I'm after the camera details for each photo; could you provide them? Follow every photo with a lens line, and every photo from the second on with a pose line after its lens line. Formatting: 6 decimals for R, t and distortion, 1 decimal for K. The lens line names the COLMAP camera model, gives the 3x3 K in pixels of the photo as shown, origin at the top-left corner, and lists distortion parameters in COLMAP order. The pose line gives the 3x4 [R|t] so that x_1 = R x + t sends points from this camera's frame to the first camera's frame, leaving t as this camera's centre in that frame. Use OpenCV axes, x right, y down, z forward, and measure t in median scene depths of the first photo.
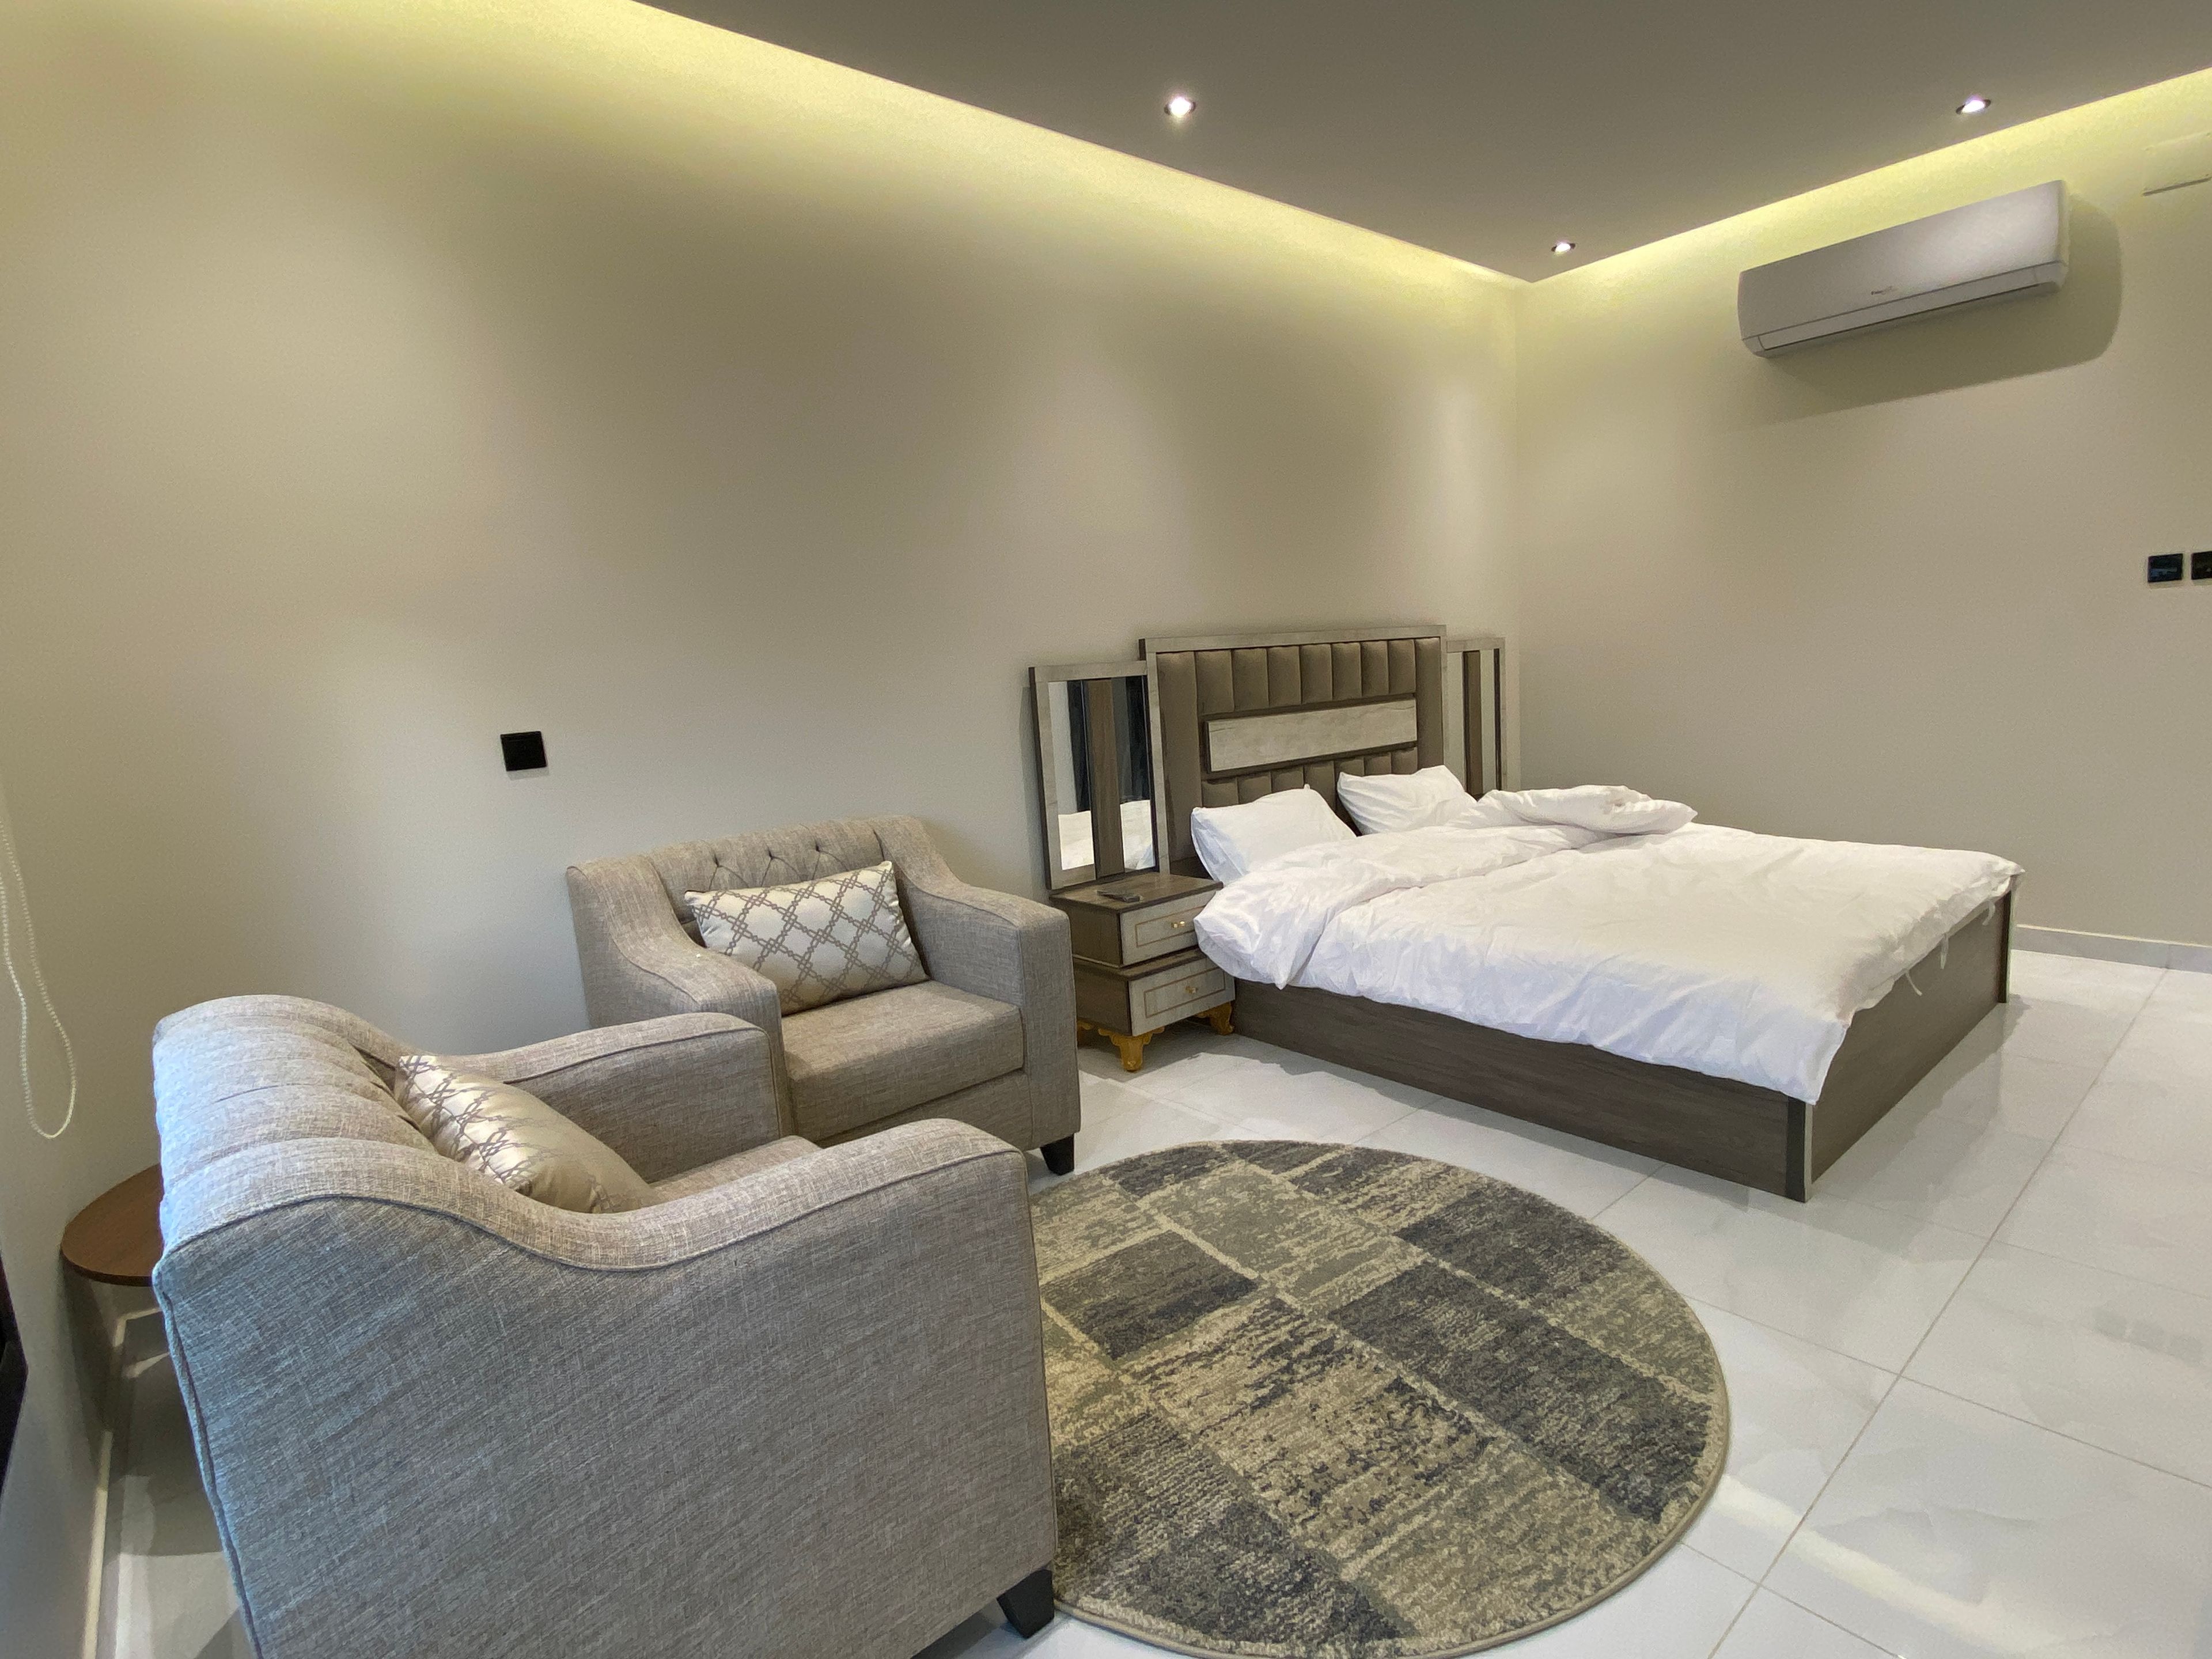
lens RADIAL K [[1055.0, 0, 1106.0], [0, 1055.0, 829.5], [0, 0, 1]] dist [0.001855, 0.000132]
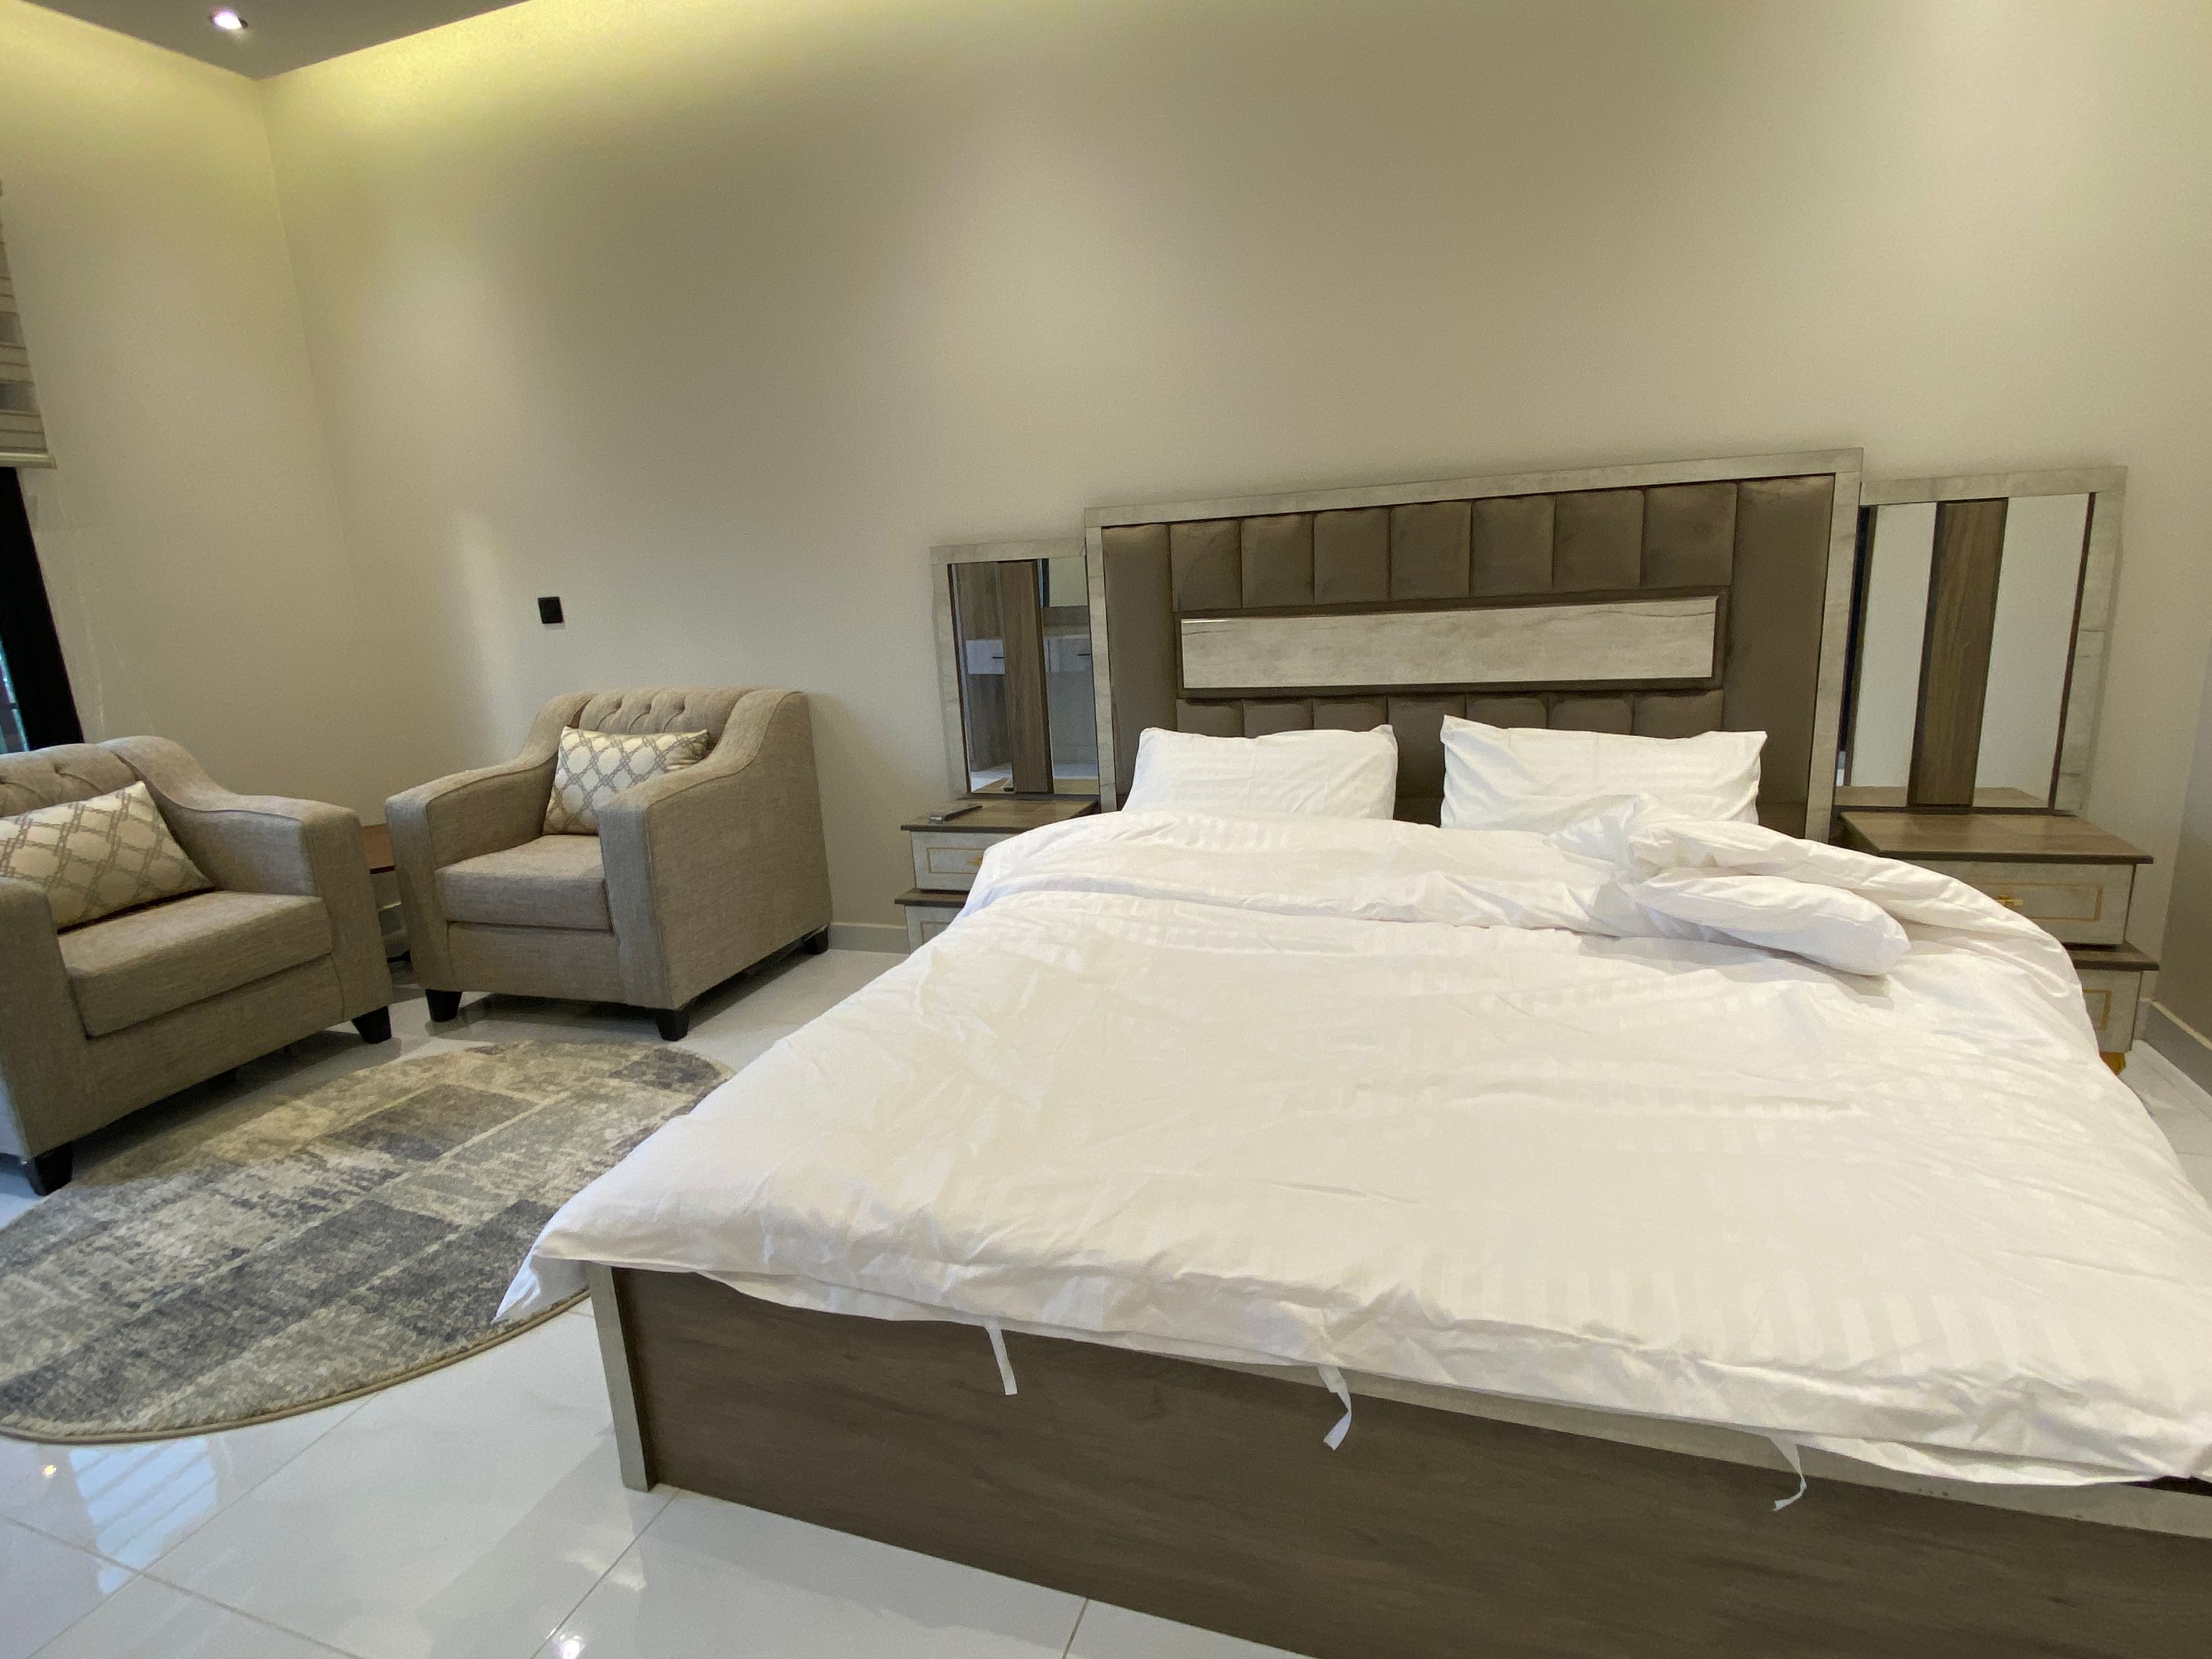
lens RADIAL K [[1140.2, 0, 1106.0], [0, 1140.2, 829.5], [0, 0, 1]] dist [0.033284, -0.029182]
pose [[0.519456, 0.239177, -0.820341, 0.764992], [-0.099634, 0.970433, 0.219847, -0.130444], [0.848668, -0.032467, 0.527928, 0.525705]]
